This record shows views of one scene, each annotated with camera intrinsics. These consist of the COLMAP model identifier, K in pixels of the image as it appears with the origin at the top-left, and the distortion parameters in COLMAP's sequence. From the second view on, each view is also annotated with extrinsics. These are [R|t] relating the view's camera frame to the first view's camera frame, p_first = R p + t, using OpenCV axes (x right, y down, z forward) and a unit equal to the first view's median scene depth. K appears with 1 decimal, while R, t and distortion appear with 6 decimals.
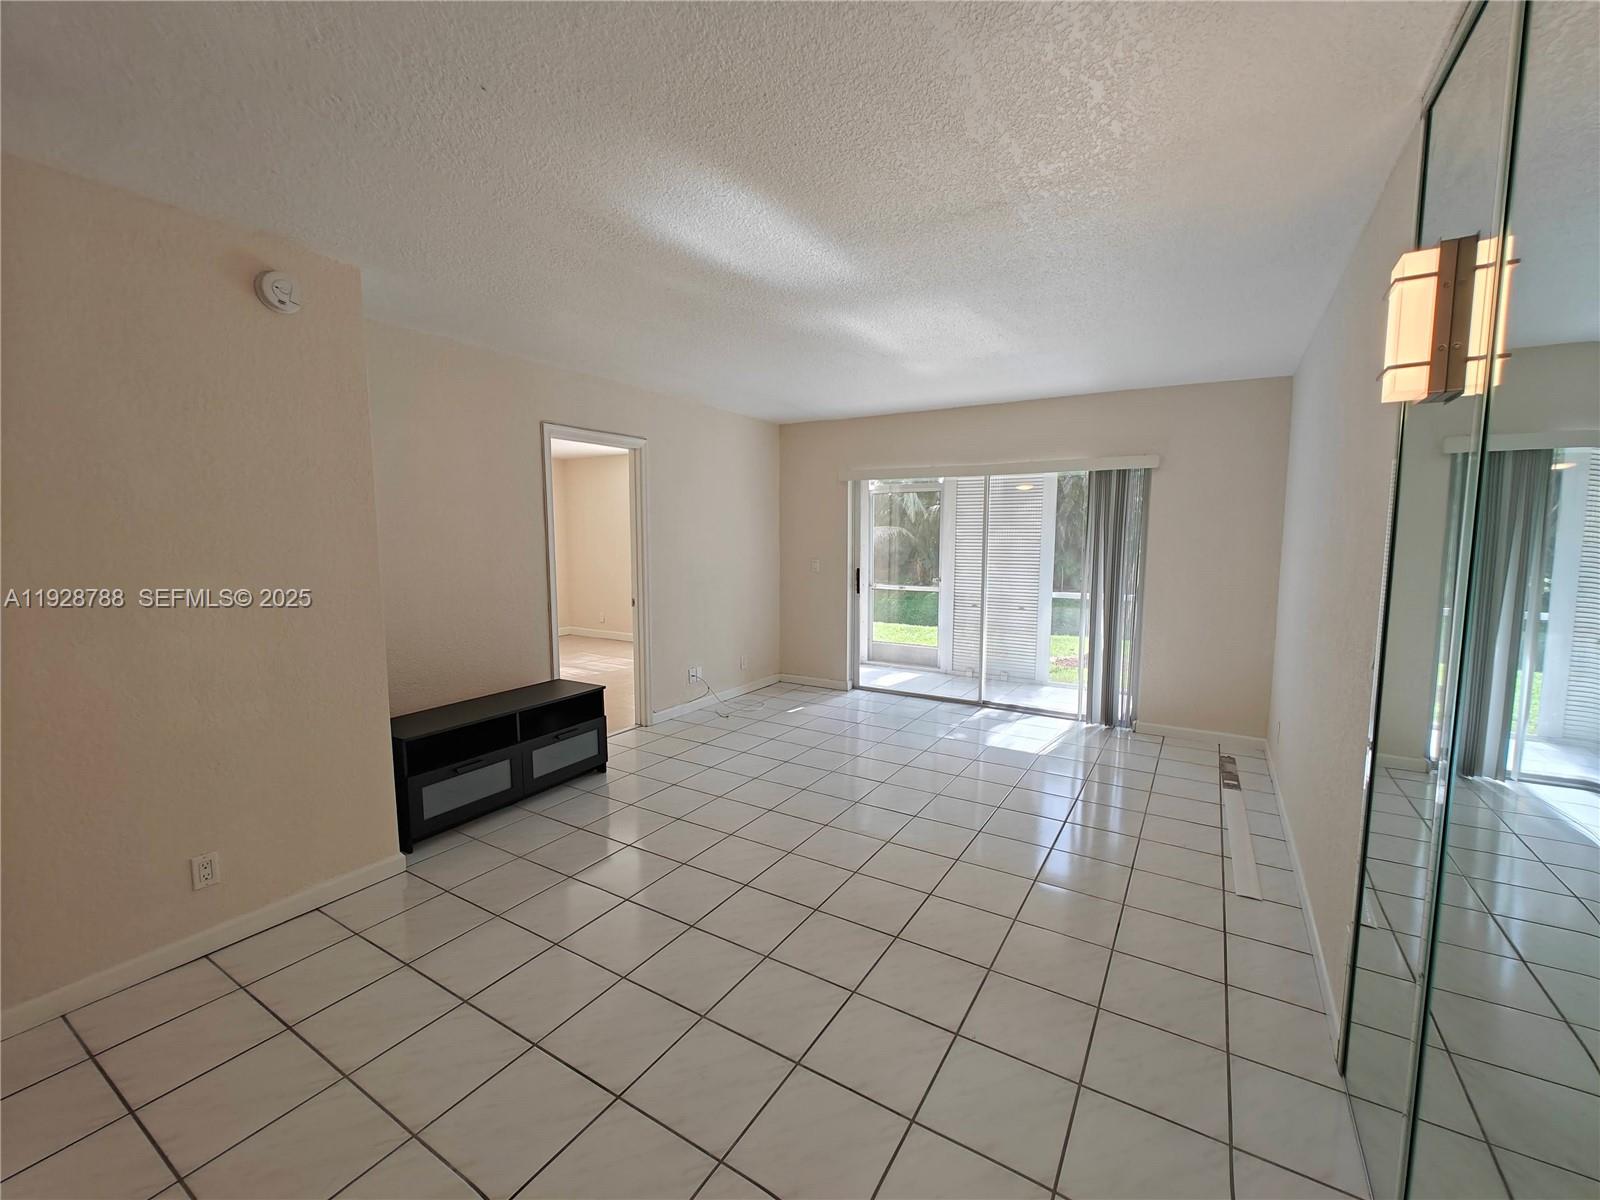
lens RADIAL K [[683.5, 0, 804.4], [0, 683.5, 594.5], [0, 0, 1]] dist [0.000535, 0.000146]
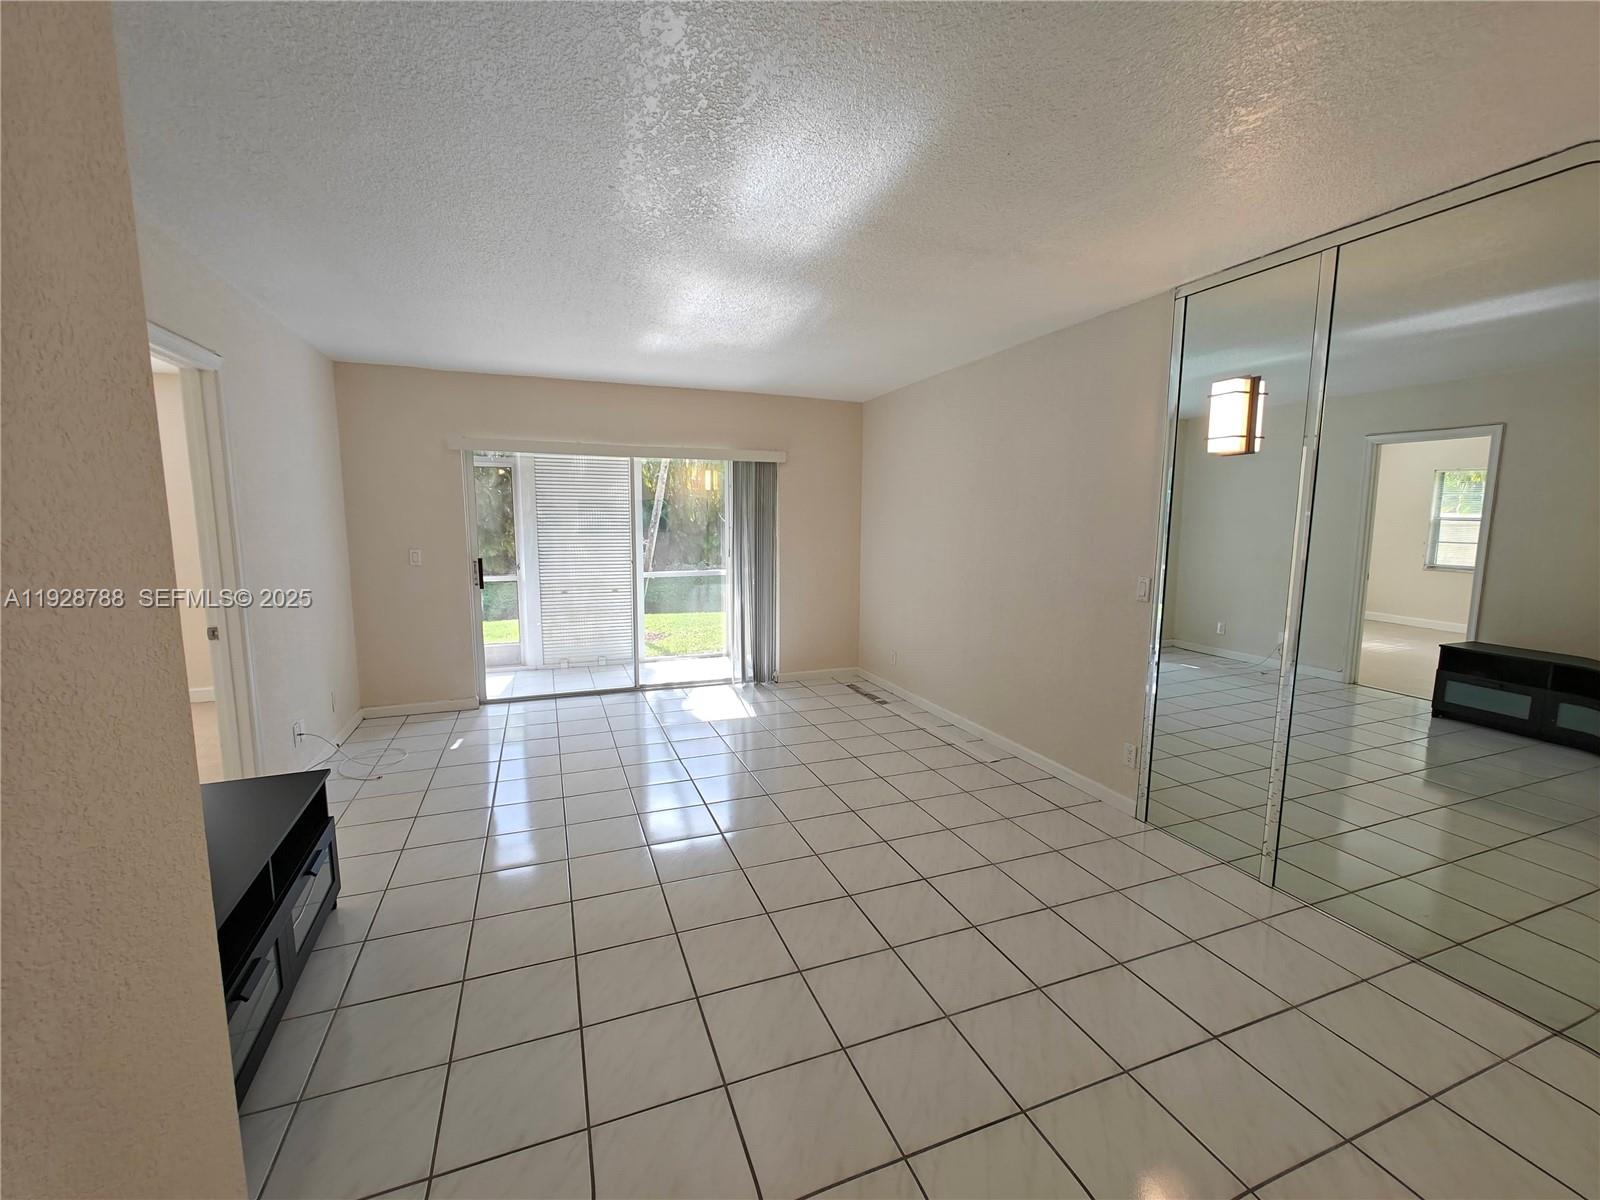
lens RADIAL K [[683.5, 0, 804.4], [0, 683.5, 594.5], [0, 0, 1]] dist [0.000535, 0.000146]
pose [[0.594755, -0.092027, 0.798622, -0.426414], [0.068111, 0.995623, 0.064004, -0.026227], [-0.801016, 0.016328, 0.598420, 0.239028]]
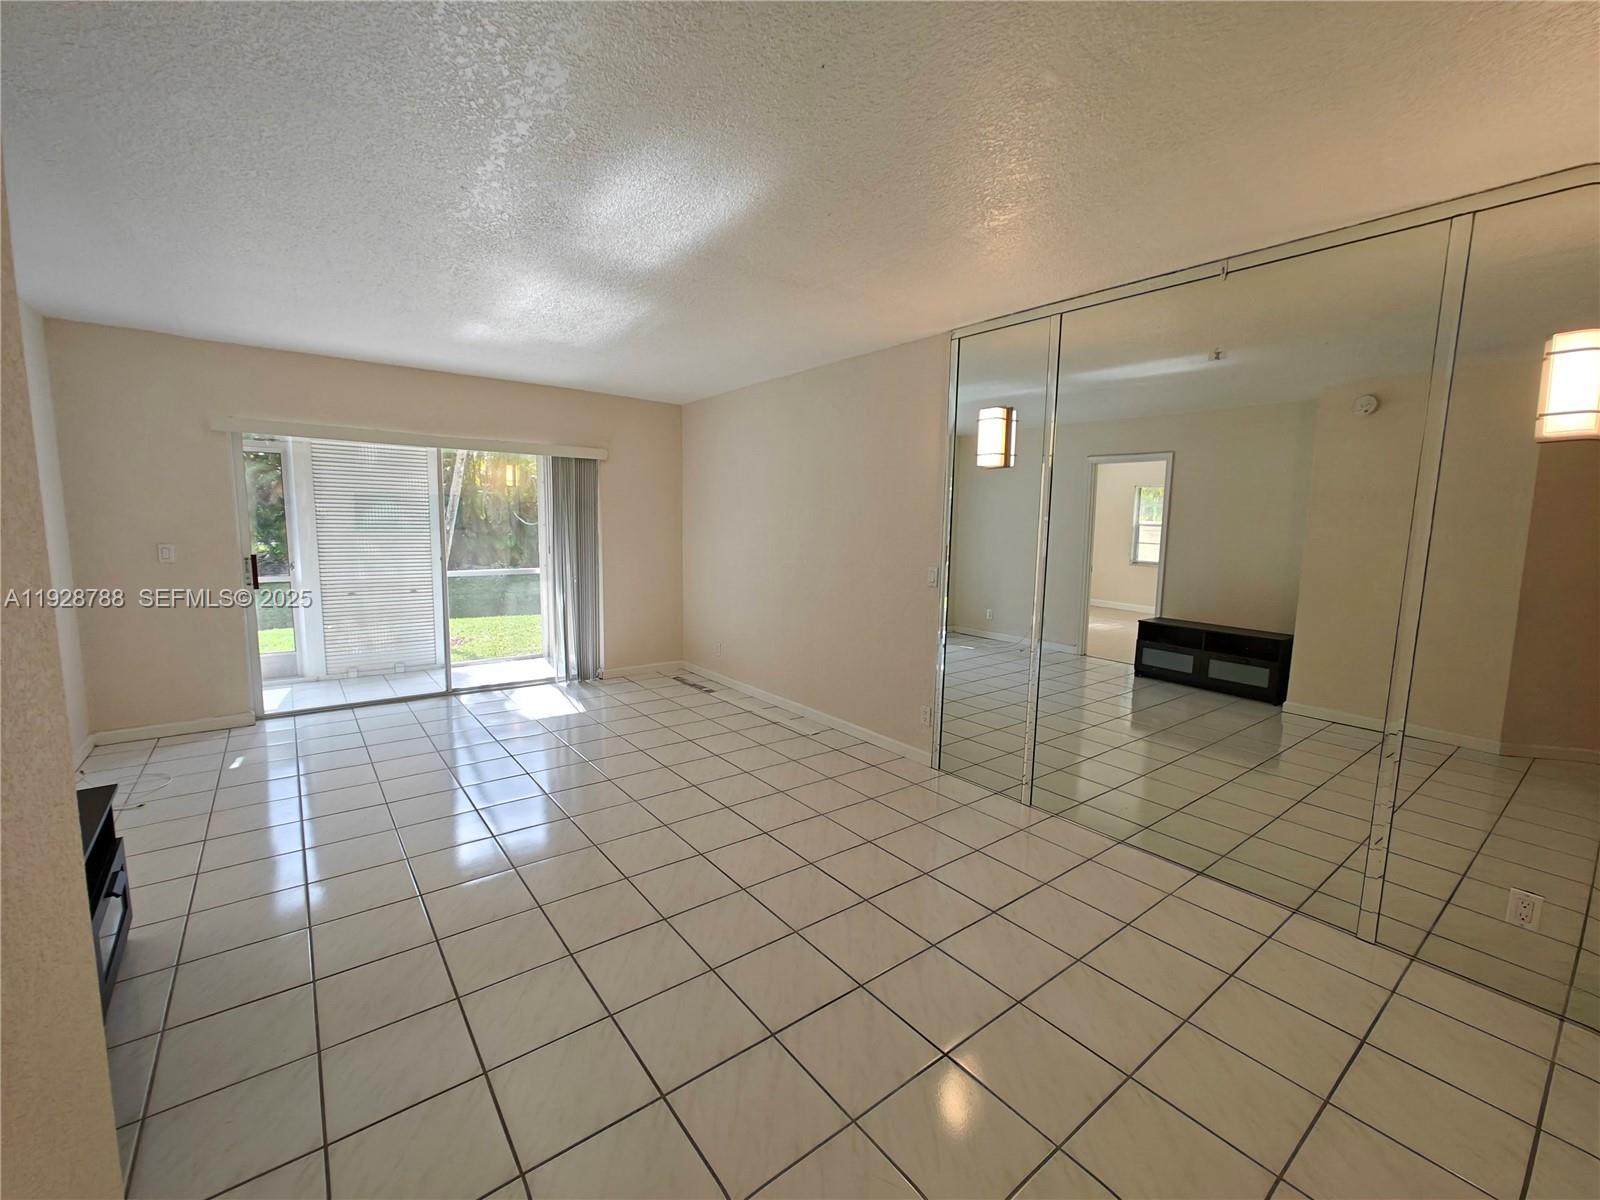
lens RADIAL K [[696.6, 0, 819.6], [0, 696.6, 594.5], [0, 0, 1]] dist [-0.000302, -0.000012]
pose [[0.321107, -0.096323, 0.942132, -0.524403], [0.067078, 0.994629, 0.078828, -0.018050], [-0.944664, 0.037885, 0.325844, 0.231861]]
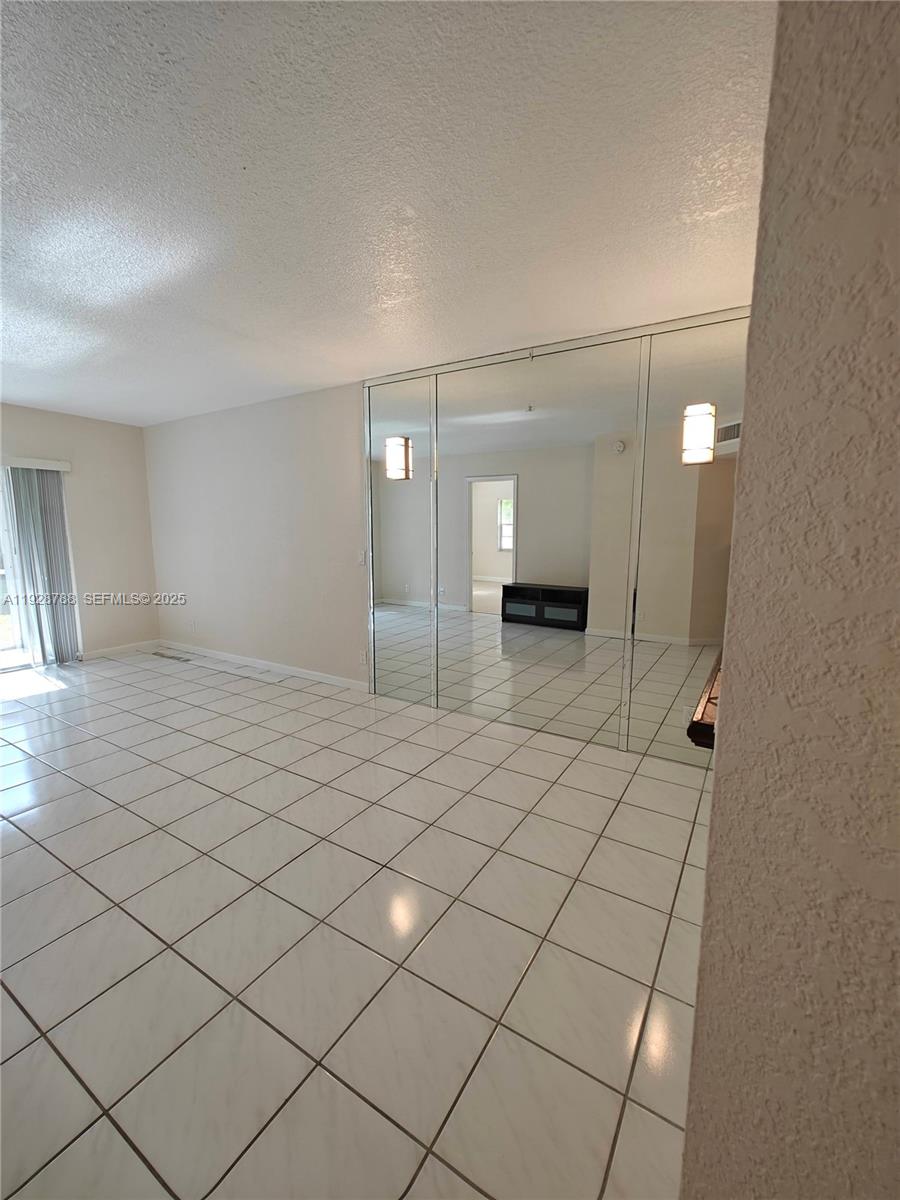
lens RADIAL K [[512.6, 0, 476.9], [0, 512.6, 594.5], [0, 0, 1]] dist [0.000535, 0.000146]
pose [[-0.043939, -0.126647, 0.990974, -0.564246], [0.093120, 0.987095, 0.130280, 0.004627], [-0.994685, 0.098004, -0.031579, 0.213646]]
